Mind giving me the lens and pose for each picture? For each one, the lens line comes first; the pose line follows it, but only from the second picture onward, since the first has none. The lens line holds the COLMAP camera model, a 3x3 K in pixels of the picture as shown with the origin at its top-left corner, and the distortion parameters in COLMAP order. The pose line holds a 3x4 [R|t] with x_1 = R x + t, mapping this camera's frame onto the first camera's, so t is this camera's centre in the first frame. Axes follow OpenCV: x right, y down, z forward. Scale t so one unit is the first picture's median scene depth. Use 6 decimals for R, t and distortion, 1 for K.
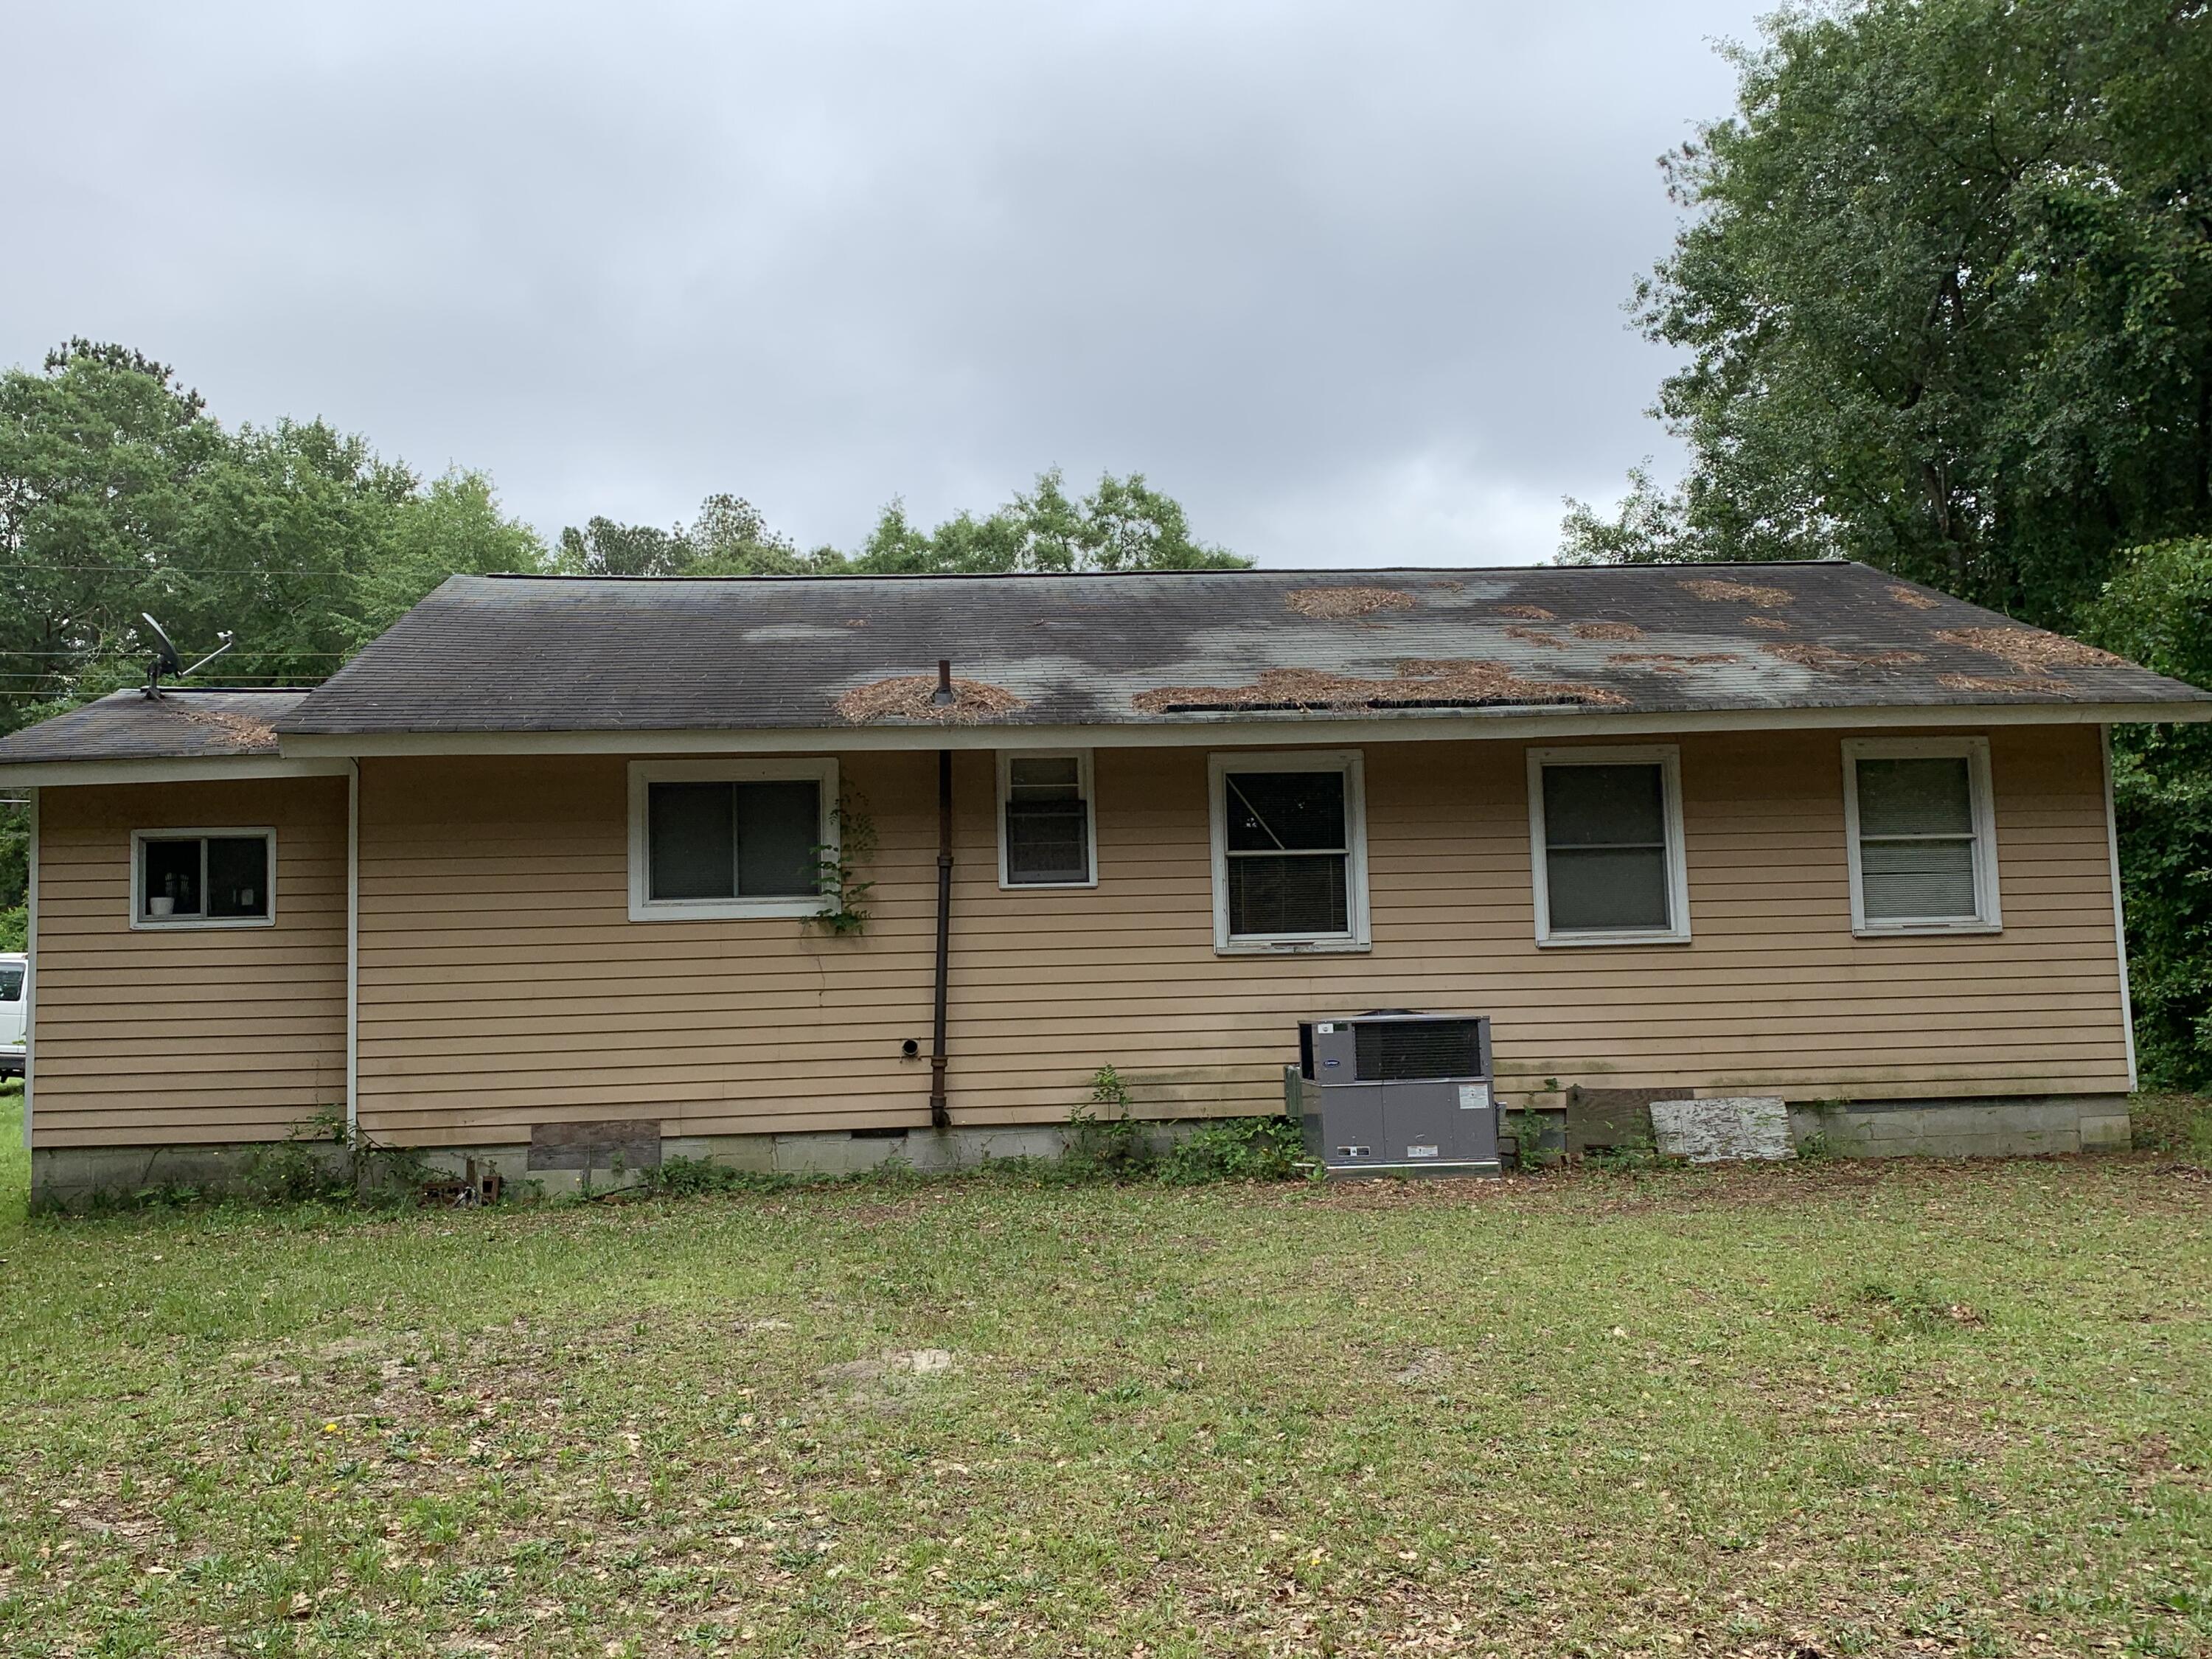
lens RADIAL K [[1929.6, 0, 1101.0], [0, 1929.6, 829.2], [0, 0, 1]] dist [0.013327, 0.001002]
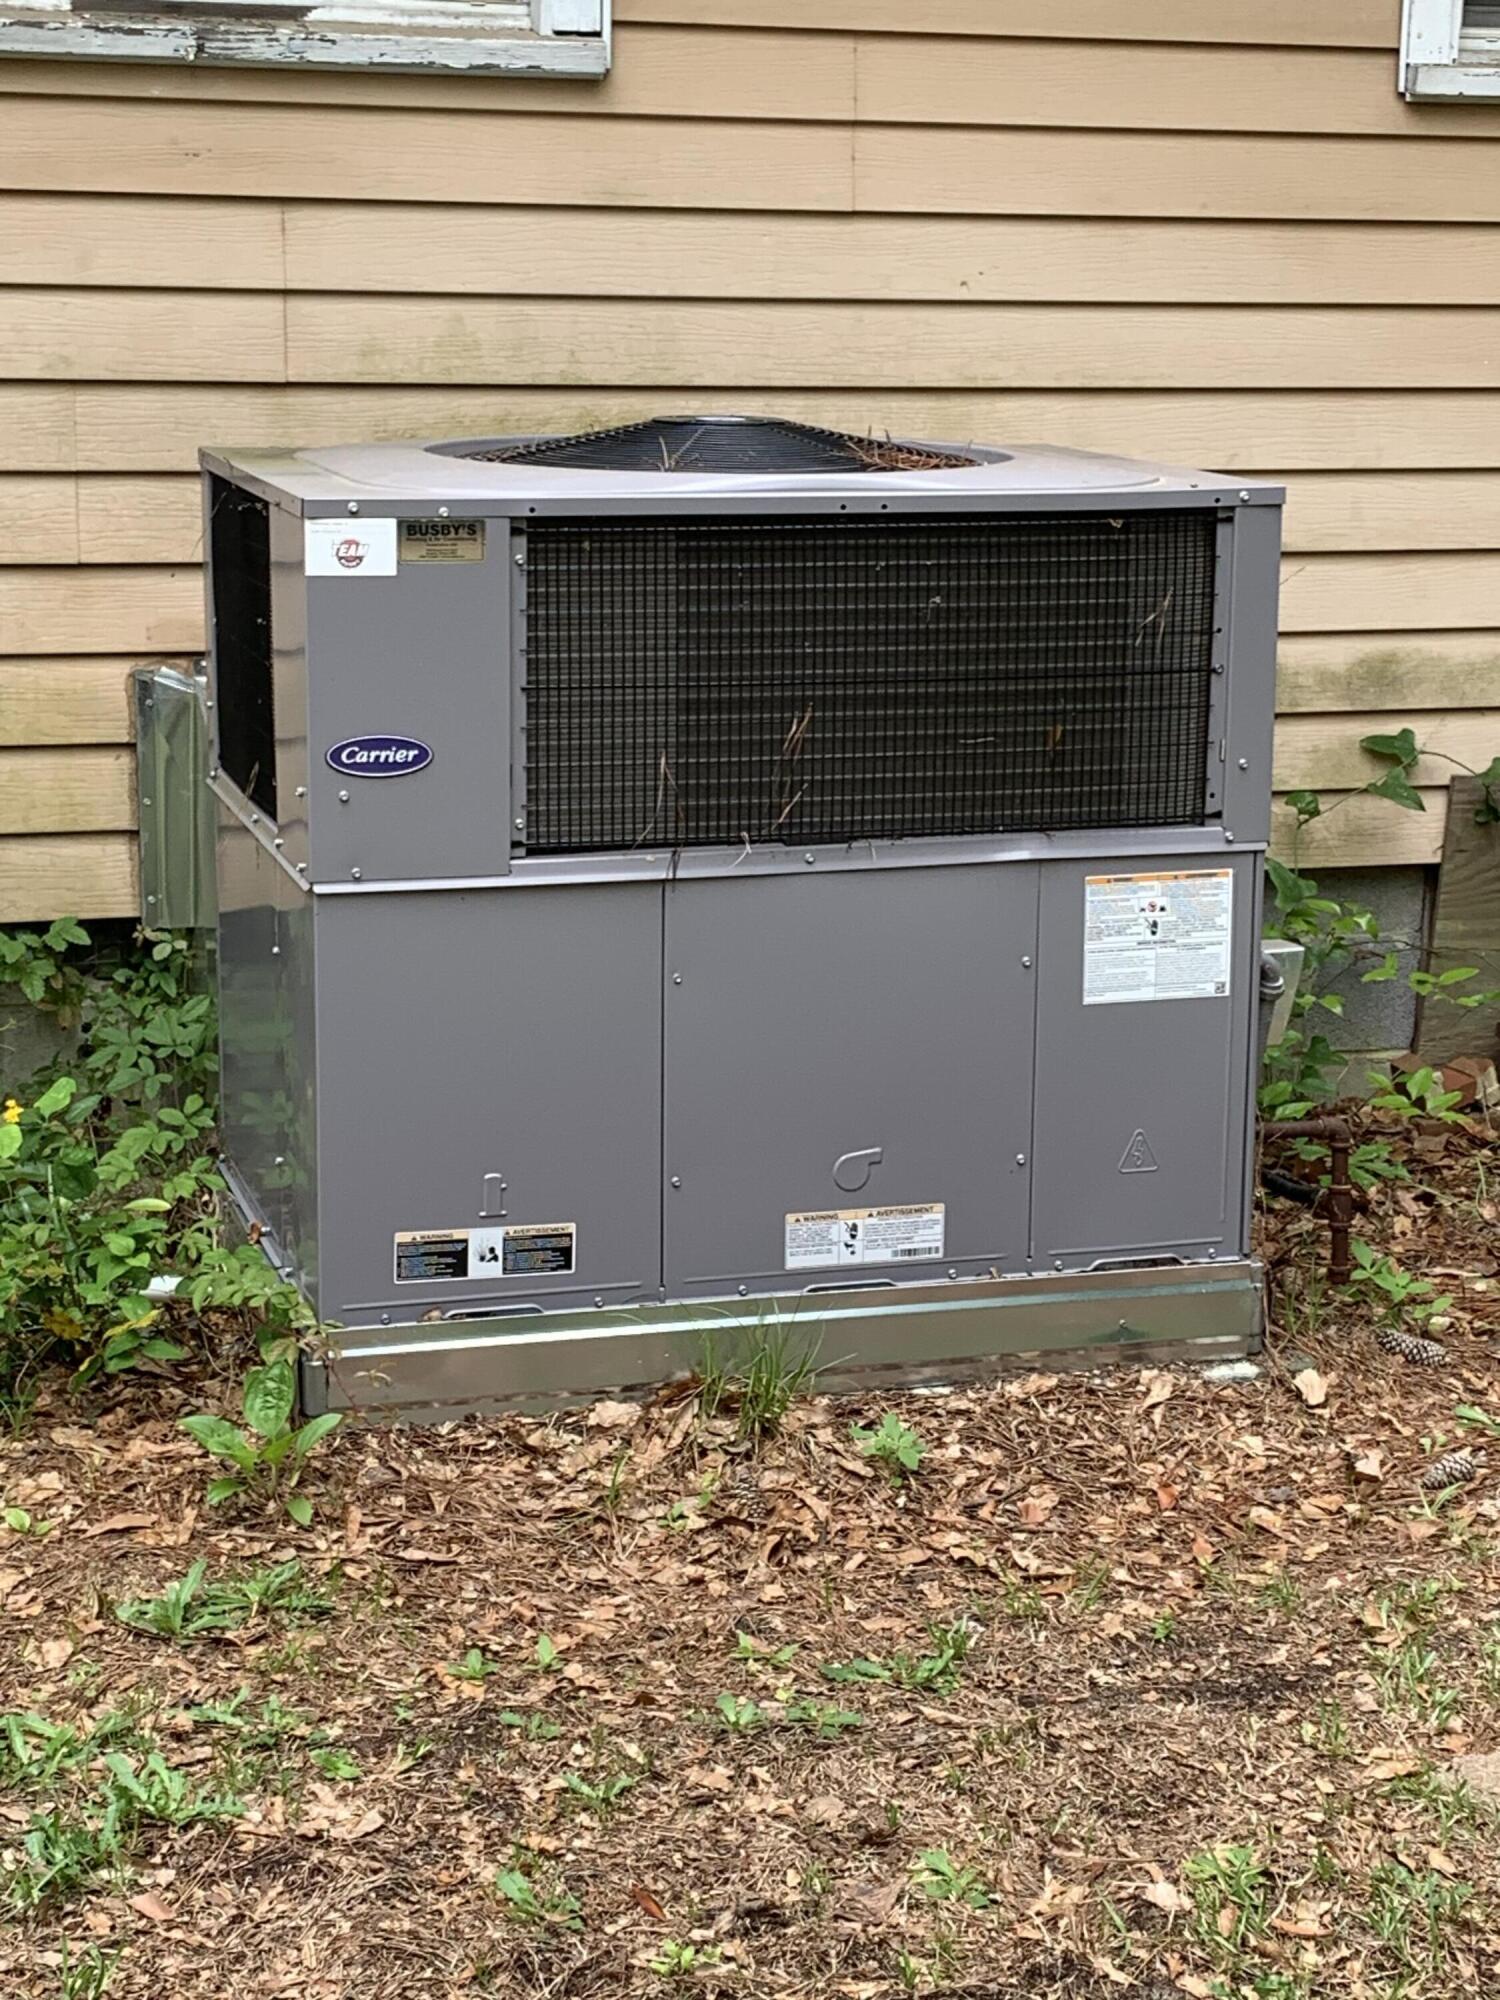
lens RADIAL K [[3606.0, 0, 745.6], [0, 3606.0, 1000.6], [0, 0, 1]] dist [0.084988, 0.000000]
pose [[0.975951, 0.000610, 0.217987, 0.079630], [-0.067731, 0.951351, 0.300573, 0.044055], [-0.207199, -0.308109, 0.928514, 0.674281]]
